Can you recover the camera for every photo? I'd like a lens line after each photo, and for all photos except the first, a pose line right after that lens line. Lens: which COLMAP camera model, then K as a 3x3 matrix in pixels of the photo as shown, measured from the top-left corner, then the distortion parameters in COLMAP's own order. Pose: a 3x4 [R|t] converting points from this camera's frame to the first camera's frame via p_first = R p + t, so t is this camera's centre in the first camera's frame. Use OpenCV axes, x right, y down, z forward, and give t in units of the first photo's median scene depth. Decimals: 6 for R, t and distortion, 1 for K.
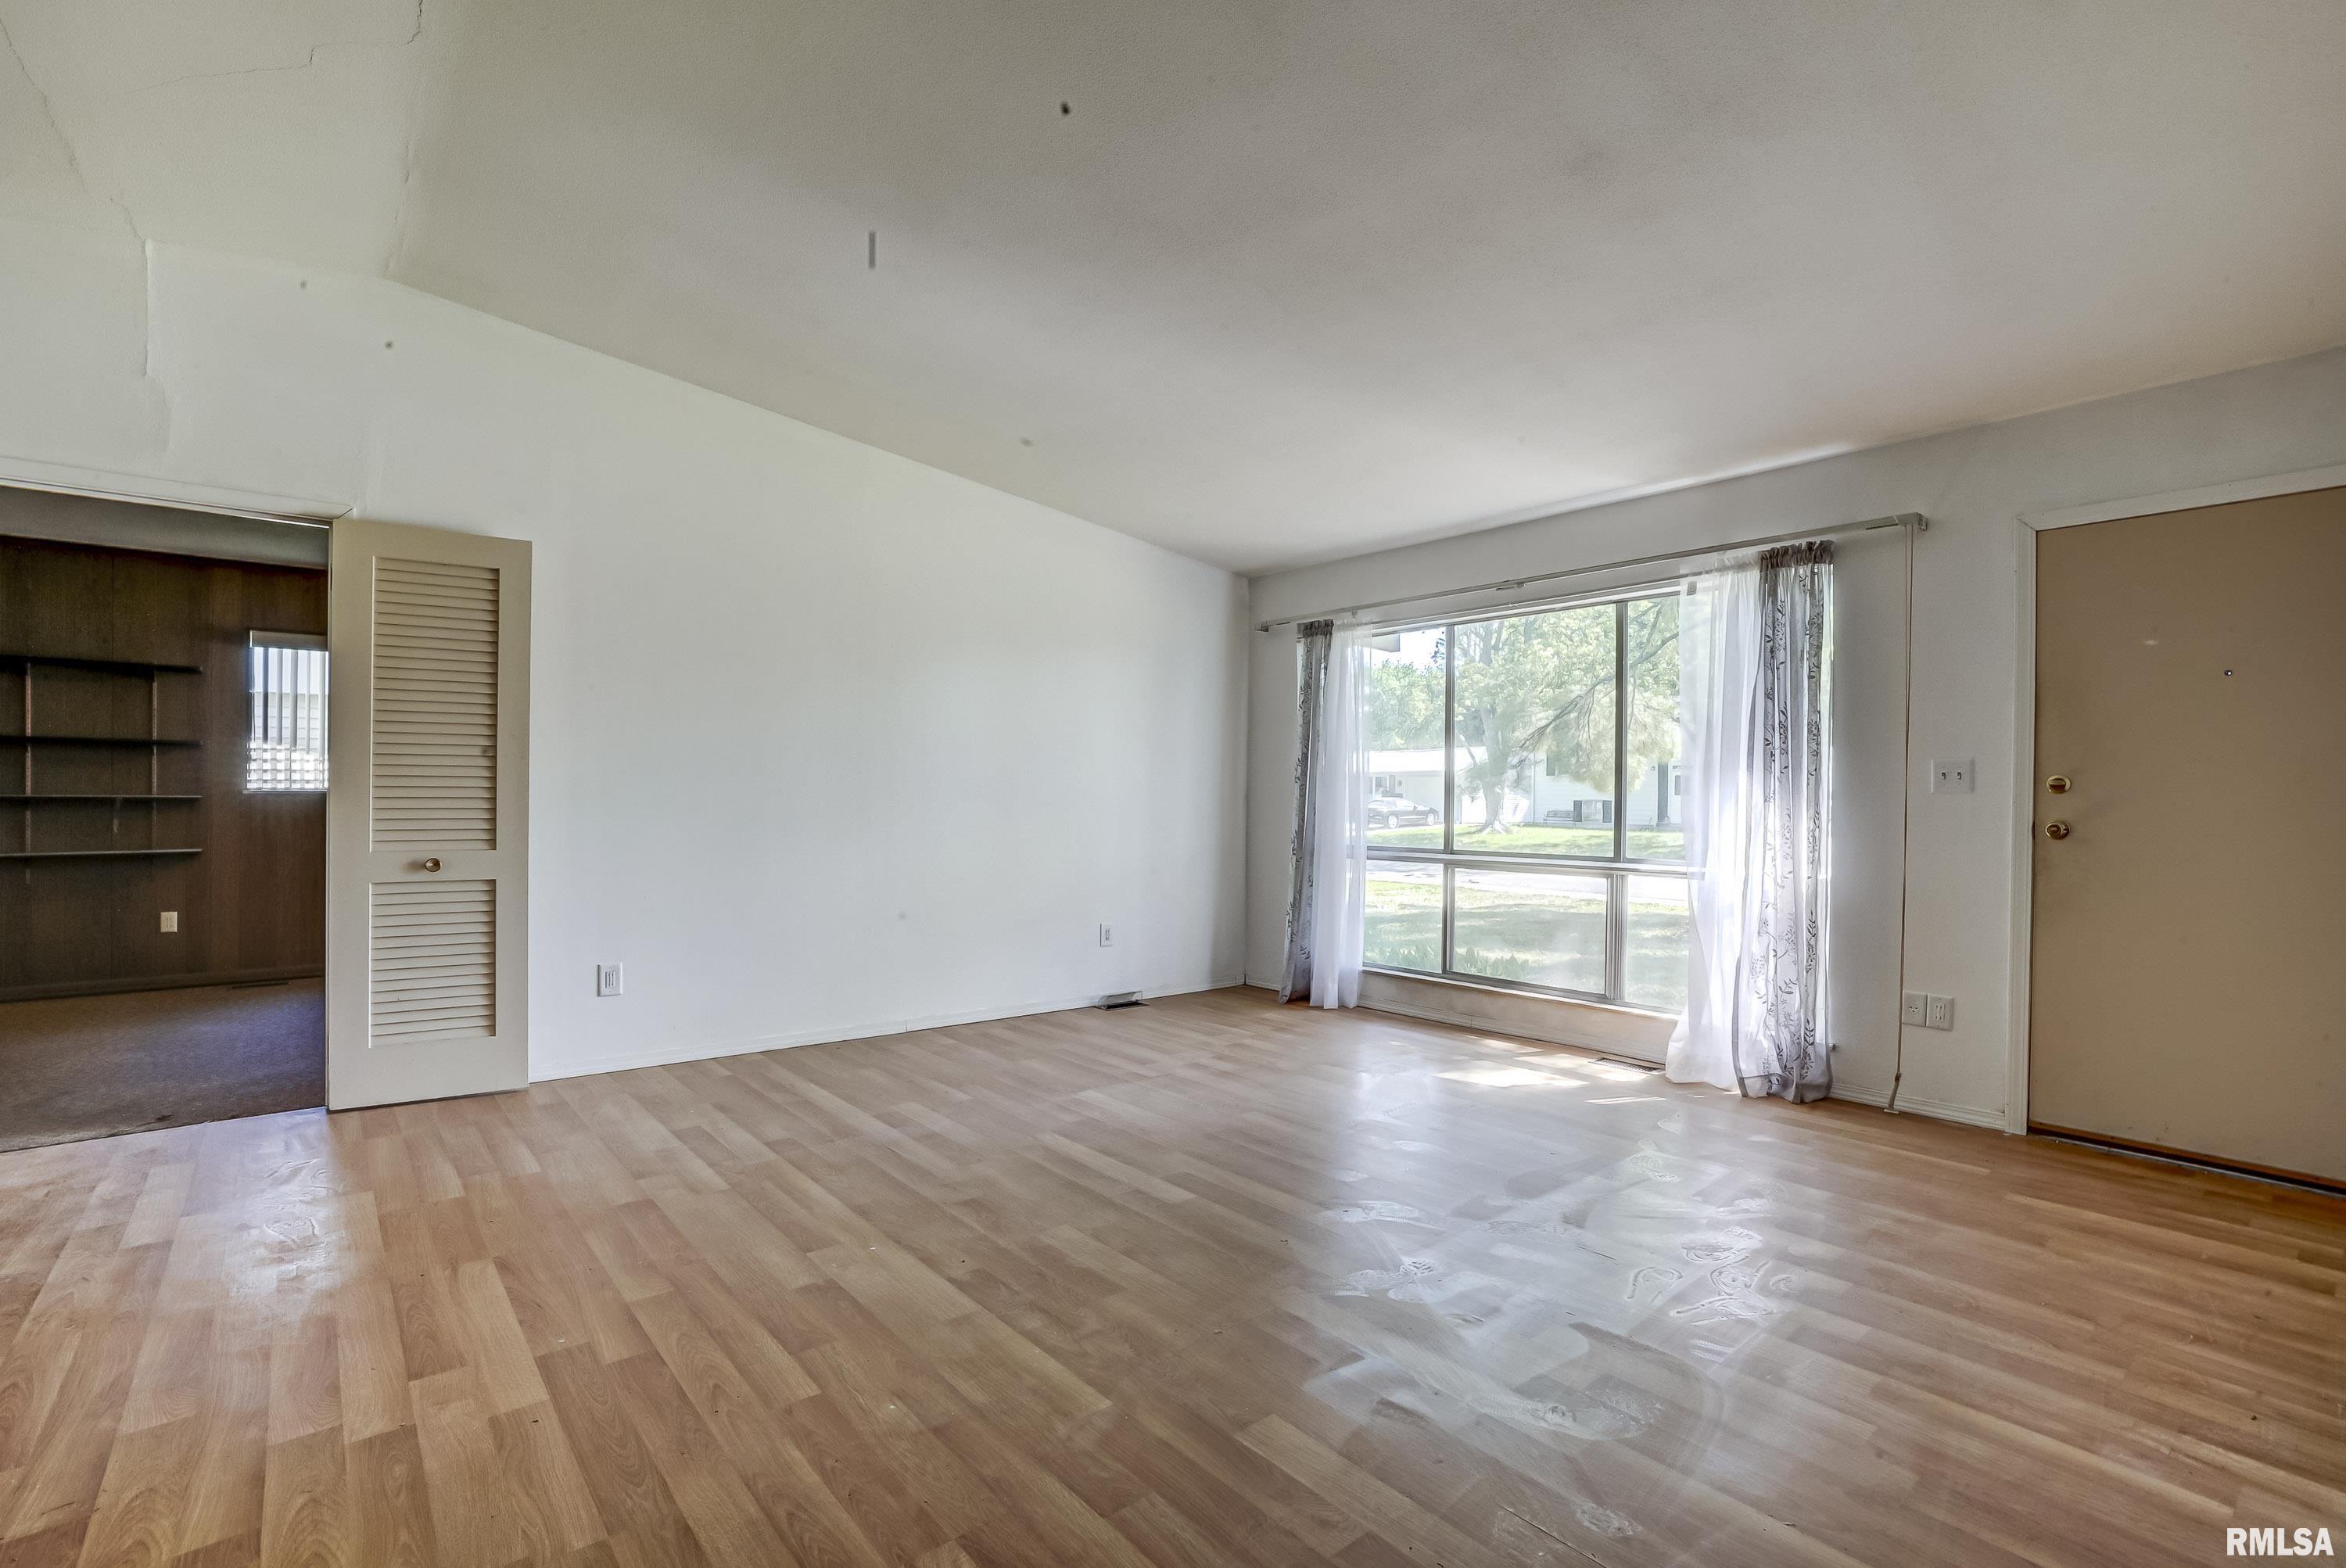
lens RADIAL K [[1059.3, 0, 1170.5], [0, 1059.3, 795.8], [0, 0, 1]] dist [-0.047745, 0.018882]
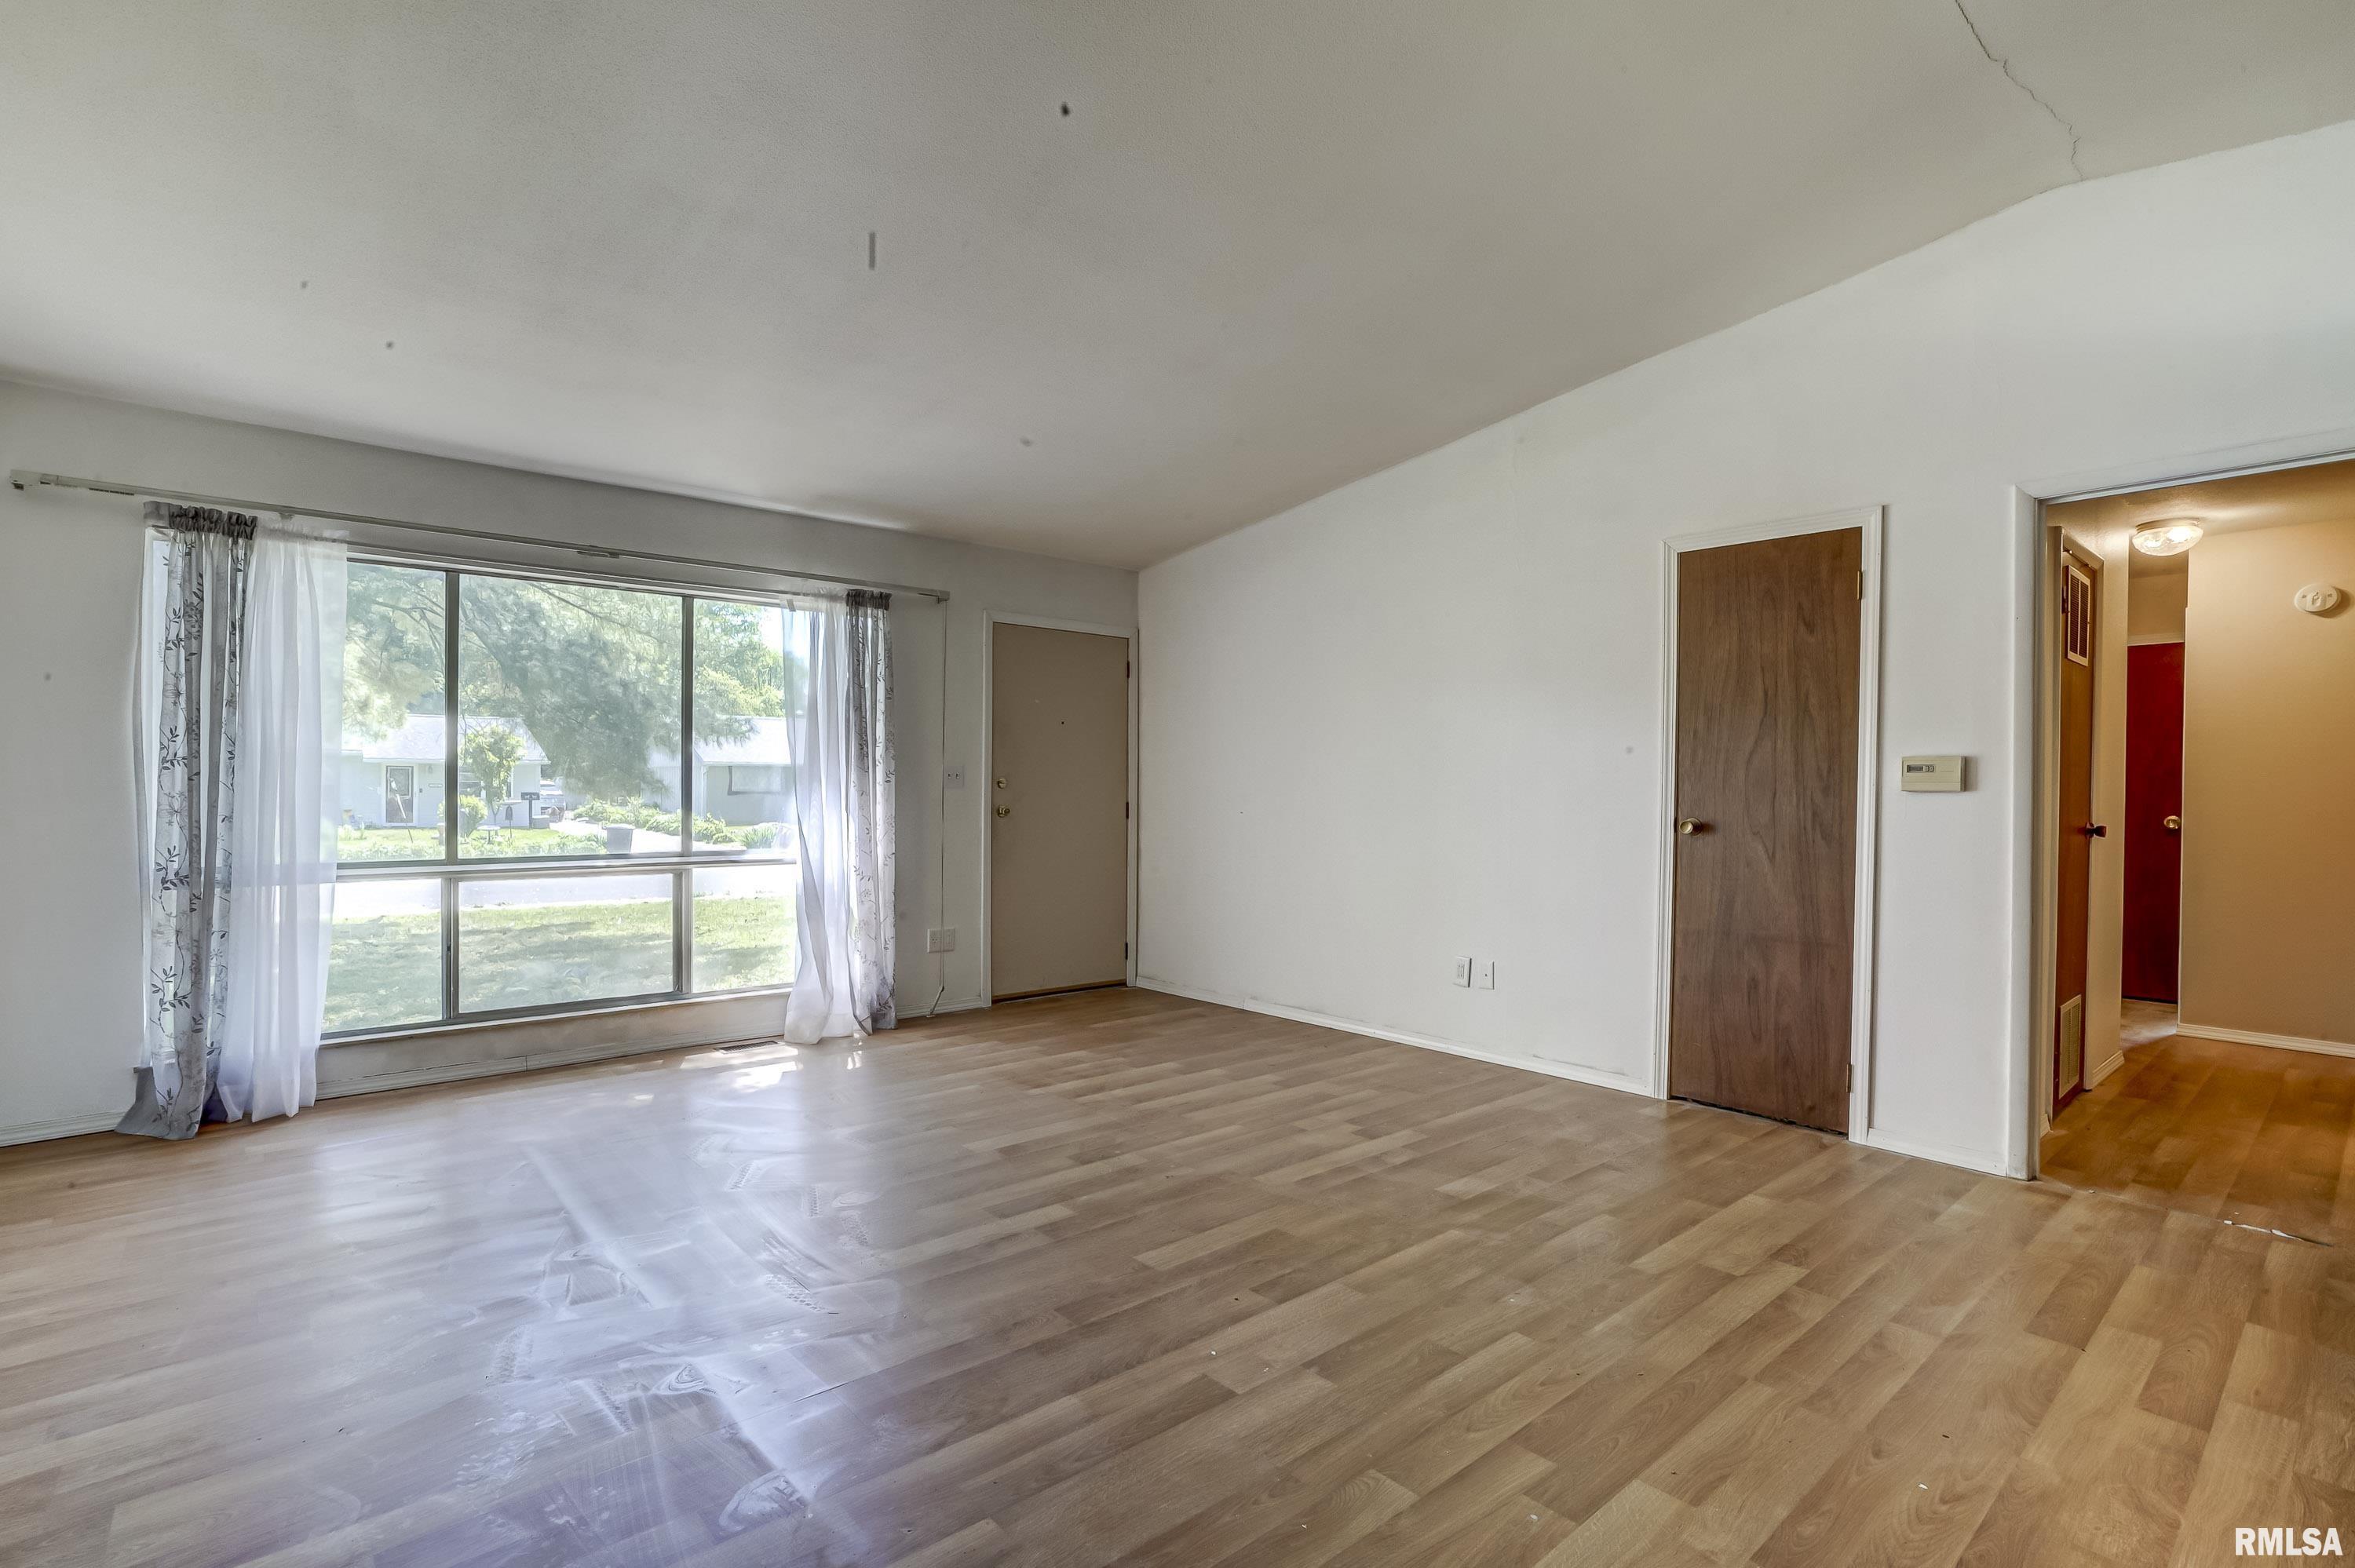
lens RADIAL K [[1079.2, 0, 1145.3], [0, 1079.2, 791.6], [0, 0, 1]] dist [-0.052379, 0.020125]
pose [[0.009400, -0.007272, 0.999929, -0.743028], [-0.004608, 0.999963, 0.007315, -0.009637], [-0.999945, -0.004676, 0.009366, 0.696613]]
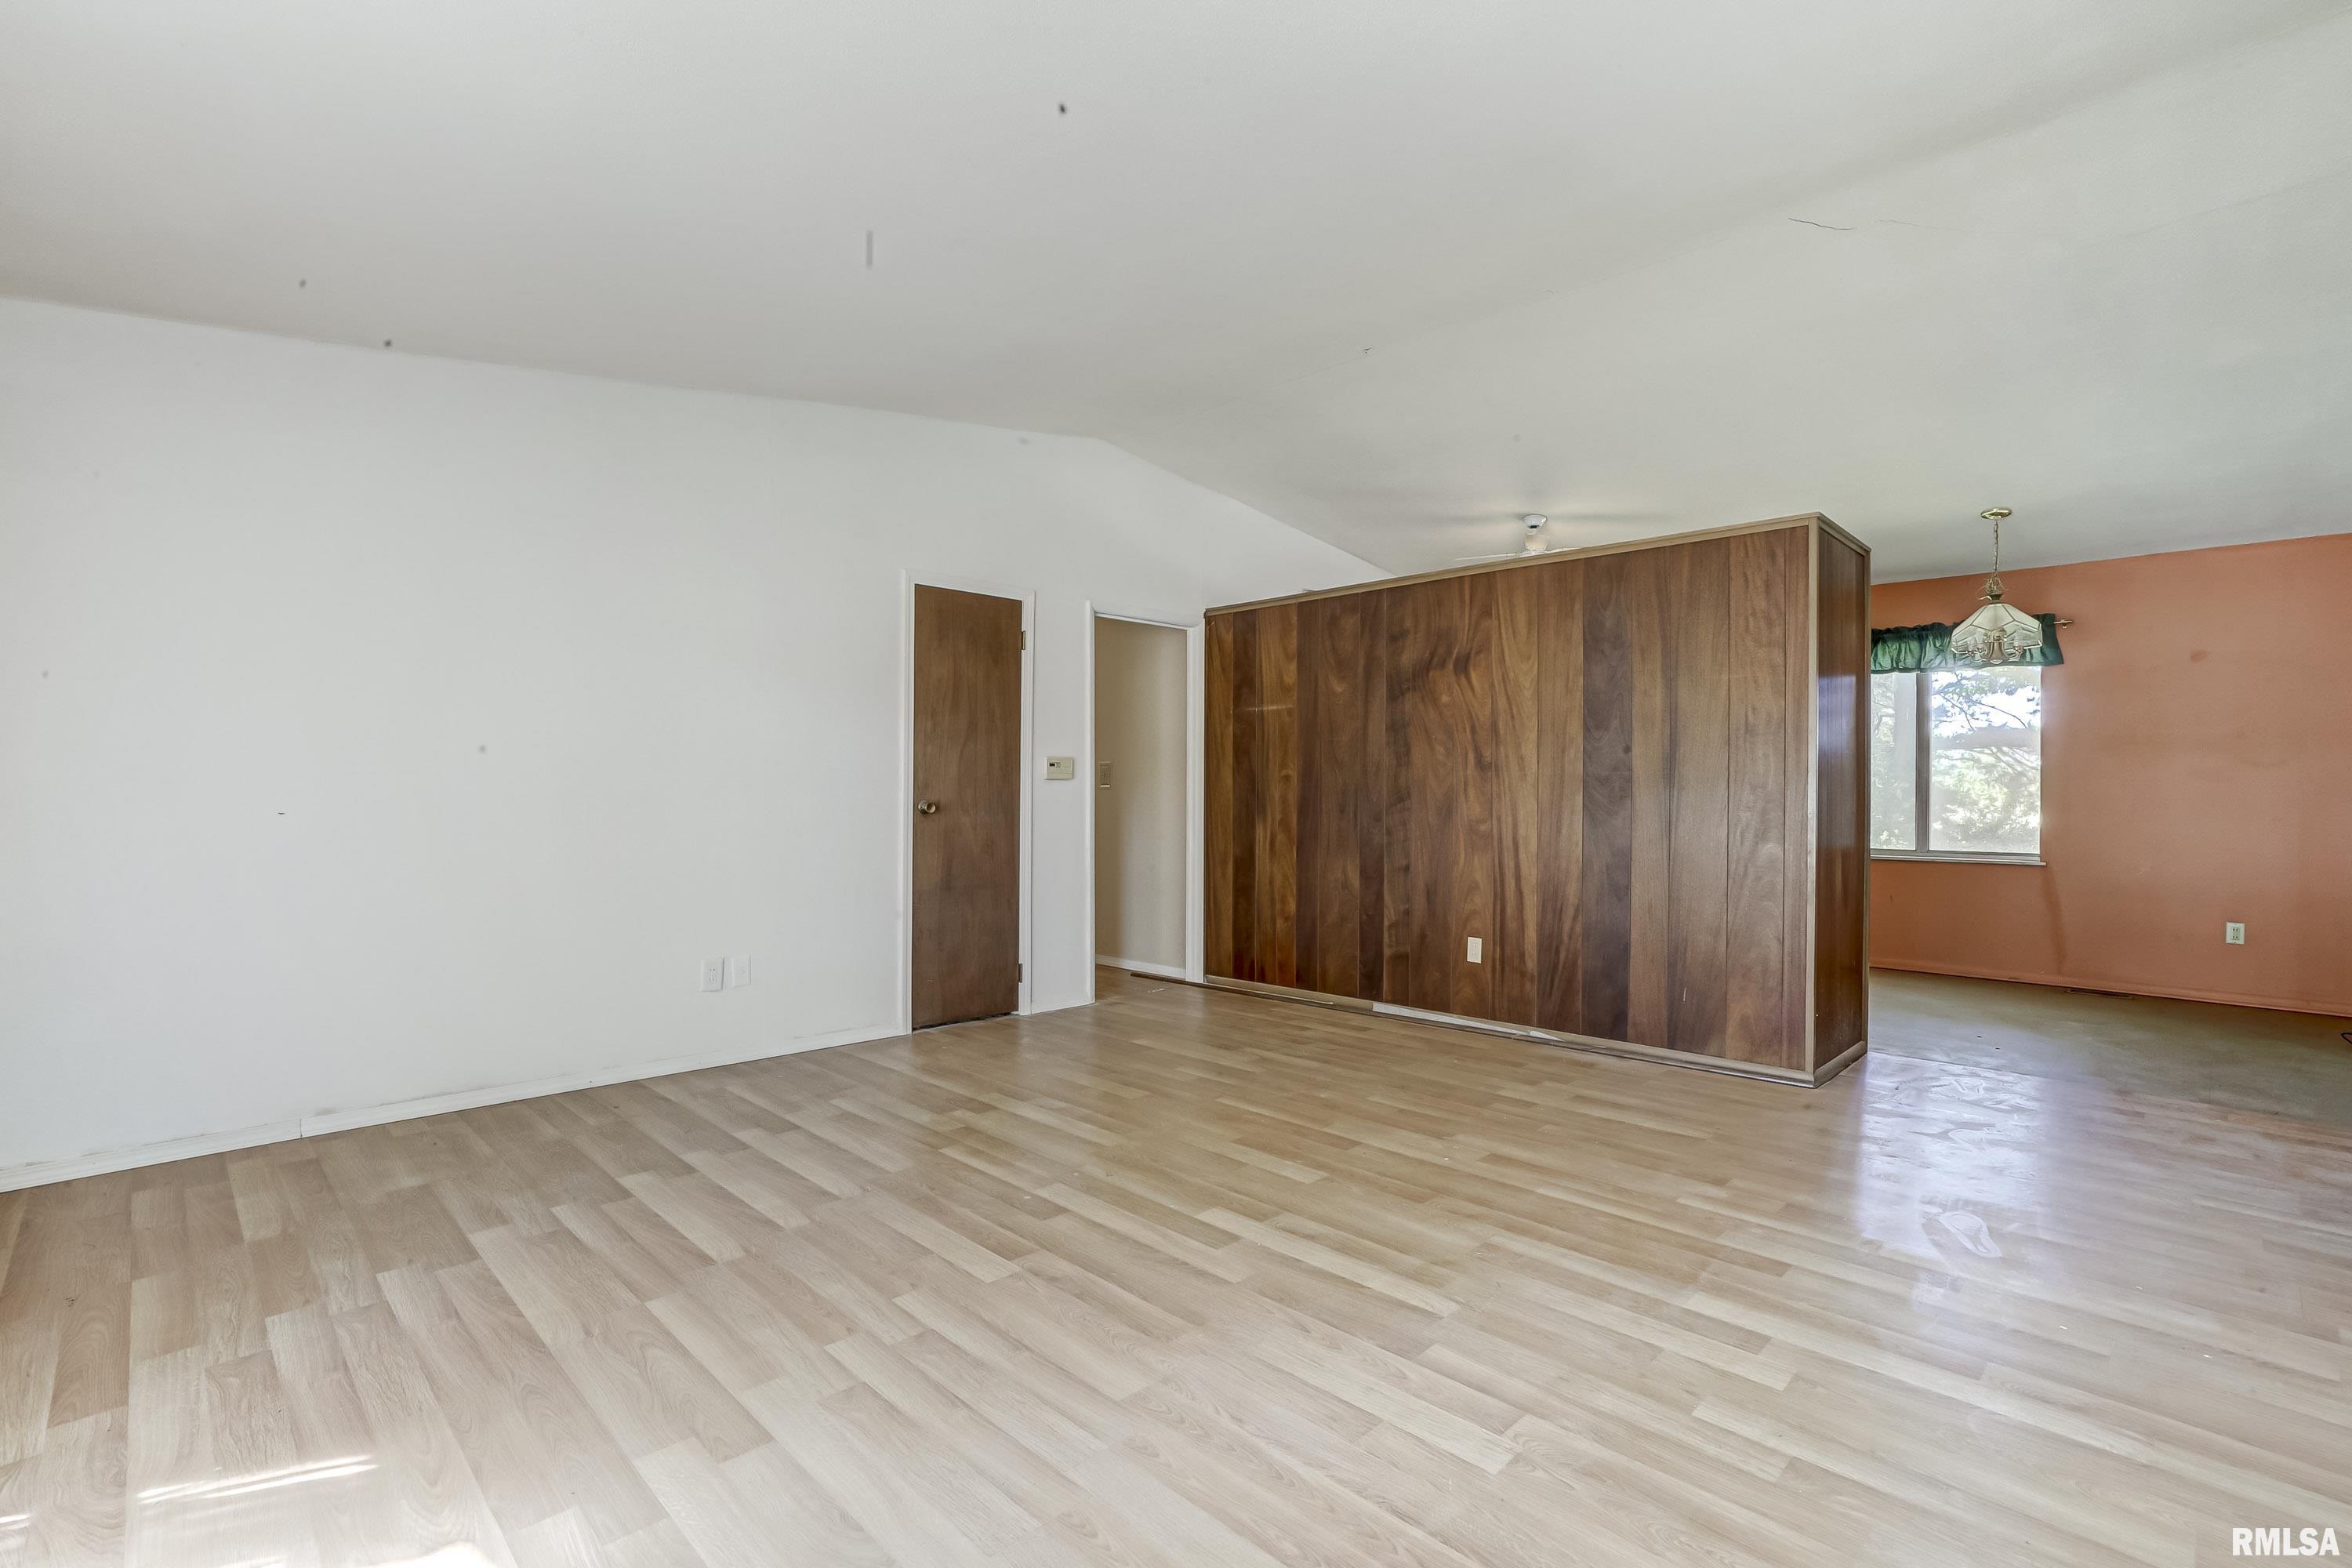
lens RADIAL K [[1104.6, 0, 1116.5], [0, 1104.6, 783.1], [0, 0, 1]] dist [-0.059334, 0.022899]
pose [[-0.999366, -0.009911, -0.034185, 0.100427], [-0.009911, 0.999951, -0.000187, -0.001739], [0.034185, 0.000152, -0.999416, 1.505622]]
